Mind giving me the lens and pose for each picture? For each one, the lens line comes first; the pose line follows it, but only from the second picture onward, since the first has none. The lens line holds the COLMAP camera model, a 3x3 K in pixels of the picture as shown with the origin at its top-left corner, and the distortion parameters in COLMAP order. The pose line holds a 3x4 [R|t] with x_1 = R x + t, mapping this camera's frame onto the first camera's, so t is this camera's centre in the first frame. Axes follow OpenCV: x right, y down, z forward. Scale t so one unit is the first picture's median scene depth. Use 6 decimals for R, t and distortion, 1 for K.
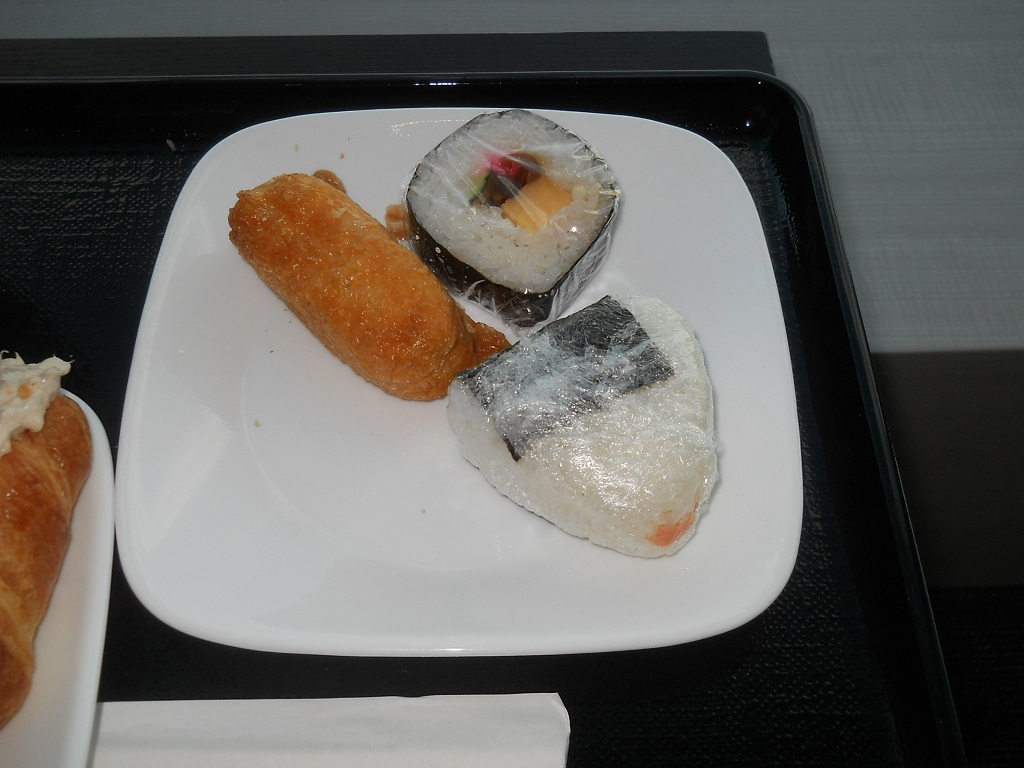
lens RADIAL K [[1208.1, 0, 512.0], [0, 1208.1, 384.0], [0, 0, 1]] dist [-0.047321, -0.008975]
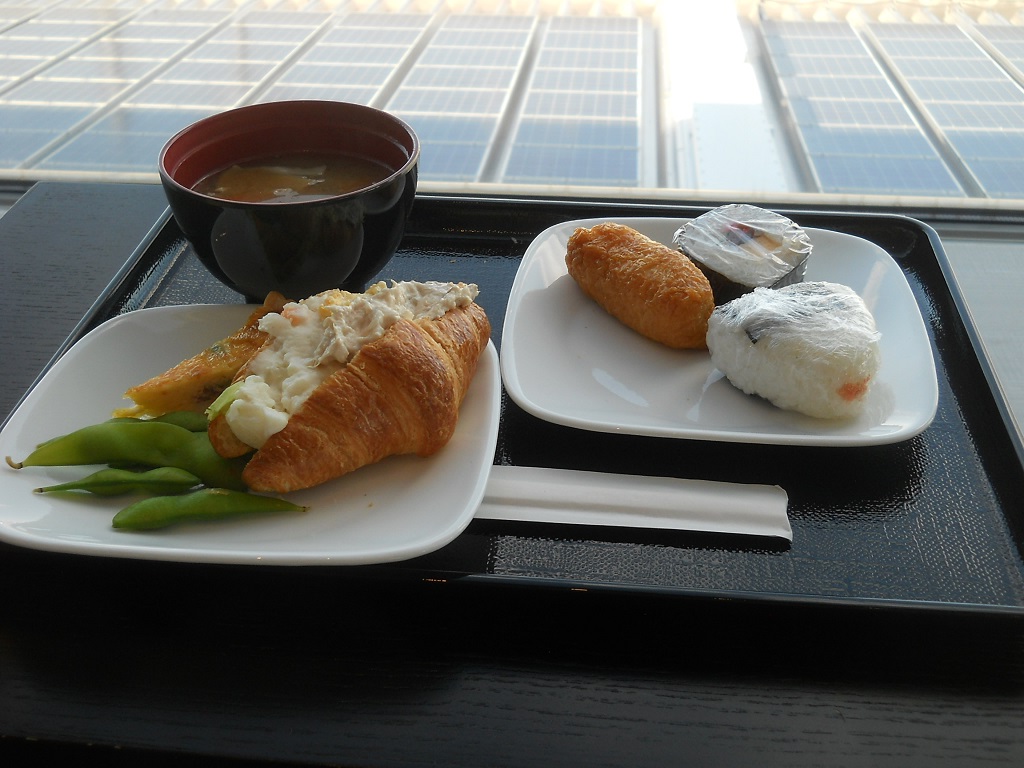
lens RADIAL K [[1208.1, 0, 512.0], [0, 1208.1, 384.0], [0, 0, 1]] dist [-0.047321, -0.008975]
pose [[0.991143, 0.056183, -0.120326, -0.103074], [-0.098772, 0.917540, -0.385182, 0.664506], [0.088764, 0.393655, 0.914963, -0.413697]]
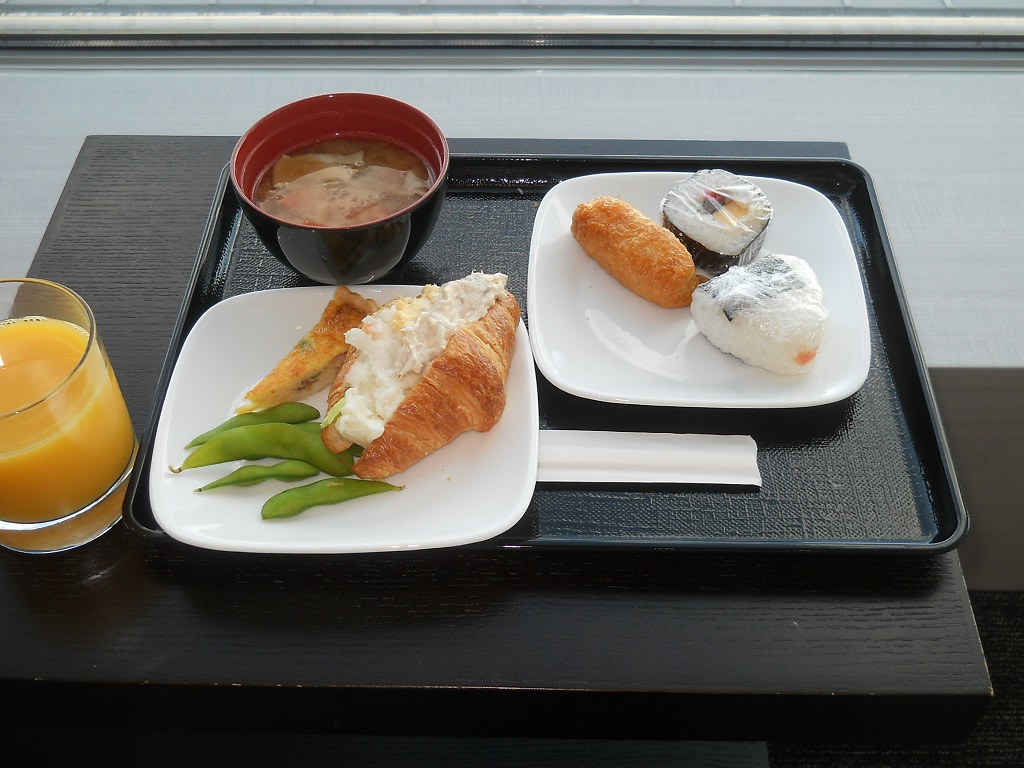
lens RADIAL K [[1208.1, 0, 512.0], [0, 1208.1, 384.0], [0, 0, 1]] dist [-0.047321, -0.008975]
pose [[0.998141, 0.024914, -0.055627, -0.217165], [-0.032693, 0.989091, -0.143634, 0.414104], [0.051442, 0.145185, 0.988066, -0.900168]]
